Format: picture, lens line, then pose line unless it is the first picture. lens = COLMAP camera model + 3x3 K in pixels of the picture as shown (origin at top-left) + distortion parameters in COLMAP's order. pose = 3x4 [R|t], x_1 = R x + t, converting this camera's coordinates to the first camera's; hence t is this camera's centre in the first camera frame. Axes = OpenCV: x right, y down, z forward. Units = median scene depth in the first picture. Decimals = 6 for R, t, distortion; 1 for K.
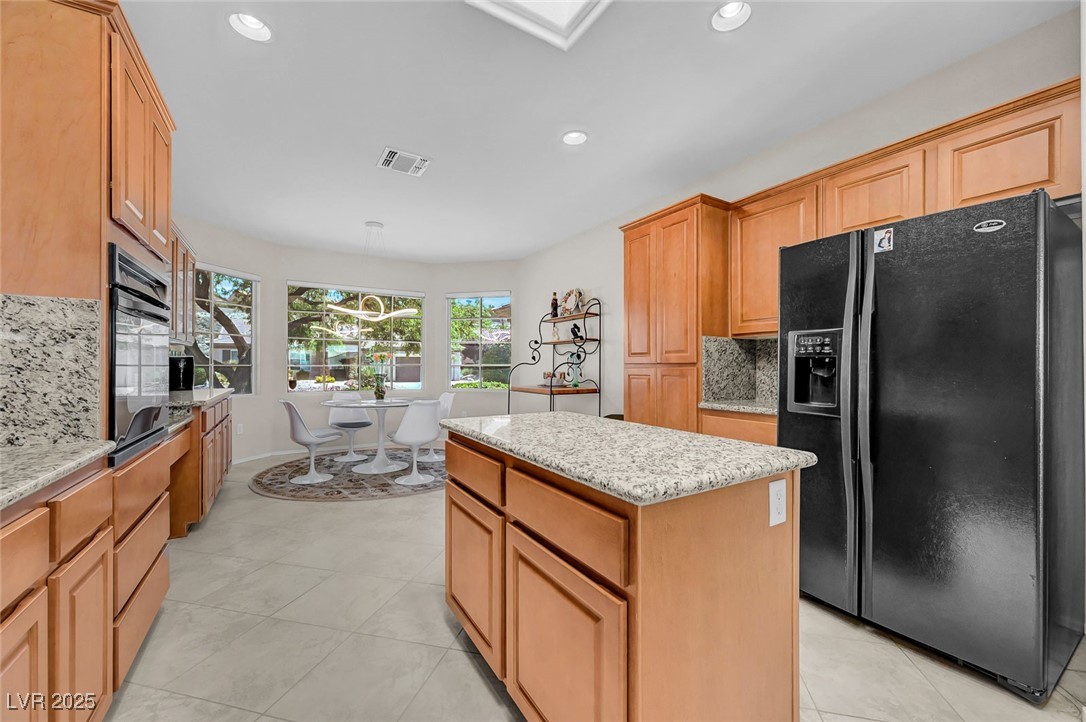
lens RADIAL K [[427.3, 0, 544.6], [0, 427.3, 362.3], [0, 0, 1]] dist [0.022307, 0.000263]
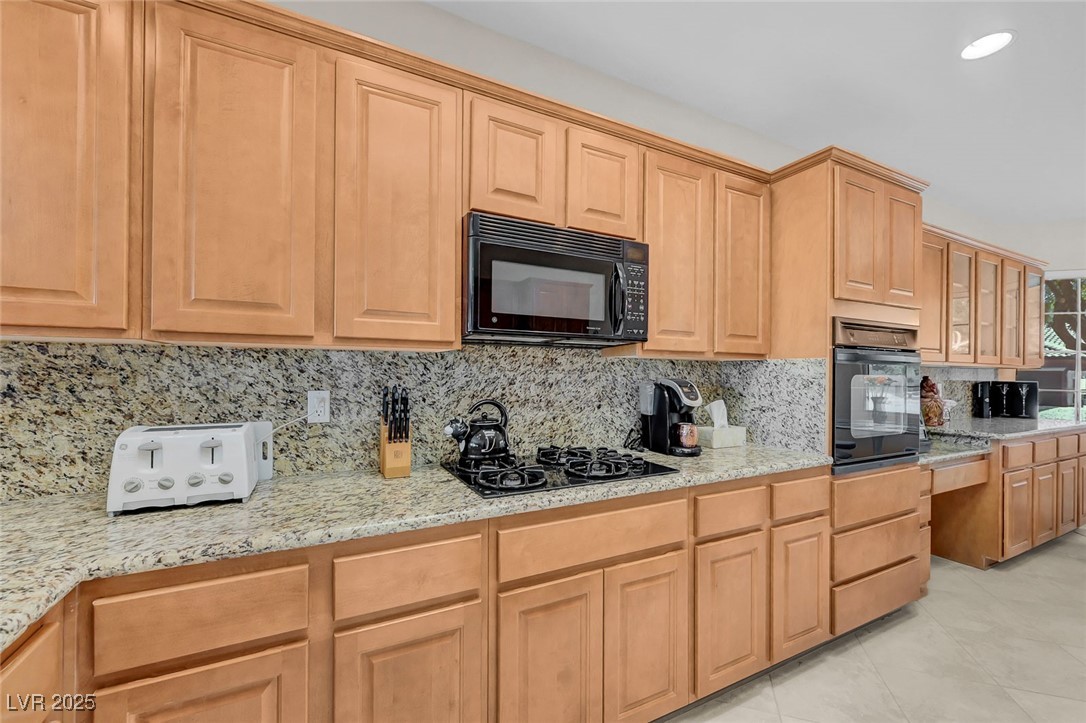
lens RADIAL K [[434.7, 0, 543.2], [0, 434.7, 370.7], [0, 0, 1]] dist [0.001400, 0.000036]
pose [[-0.074310, -0.003024, -0.997231, 0.503432], [-0.003358, 0.999990, -0.002782, -0.094696], [0.997230, 0.003142, -0.074319, 0.175491]]
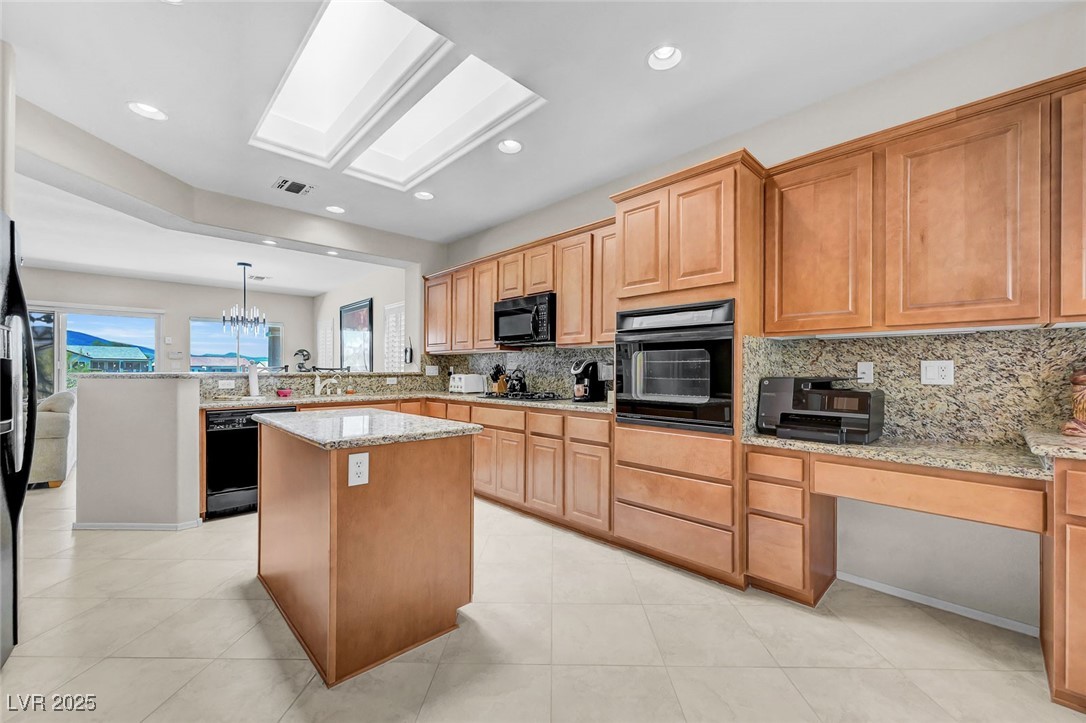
lens RADIAL K [[434.7, 0, 542.4], [0, 434.7, 368.4], [0, 0, 1]] dist [0.001400, 0.000036]
pose [[-0.975743, -0.003684, -0.218888, -0.233614], [-0.001892, 0.999963, -0.008394, 0.006959], [0.218911, -0.007777, -0.975714, 3.079757]]
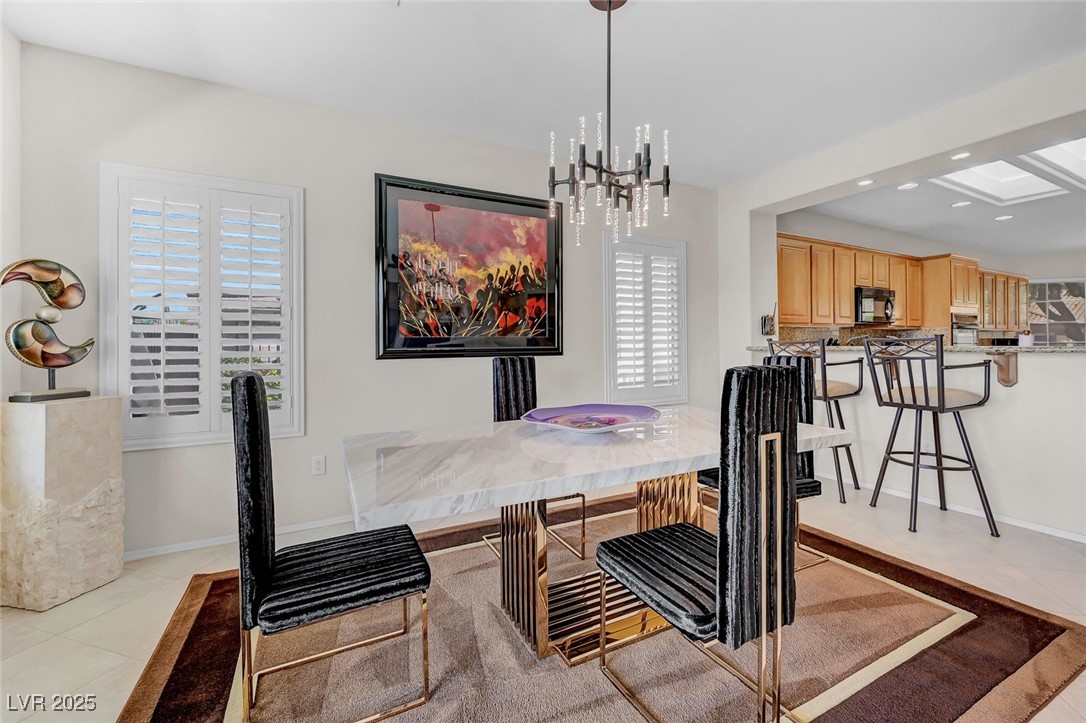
lens RADIAL K [[448.3, 0, 545.8], [0, 448.3, 345.2], [0, 0, 1]] dist [-0.001412, -0.000208]
pose [[-0.061780, 0.000051, -0.998090, 3.618673], [0.013285, 0.999911, -0.000771, -0.018918], [0.998001, -0.013307, -0.061776, -2.681281]]
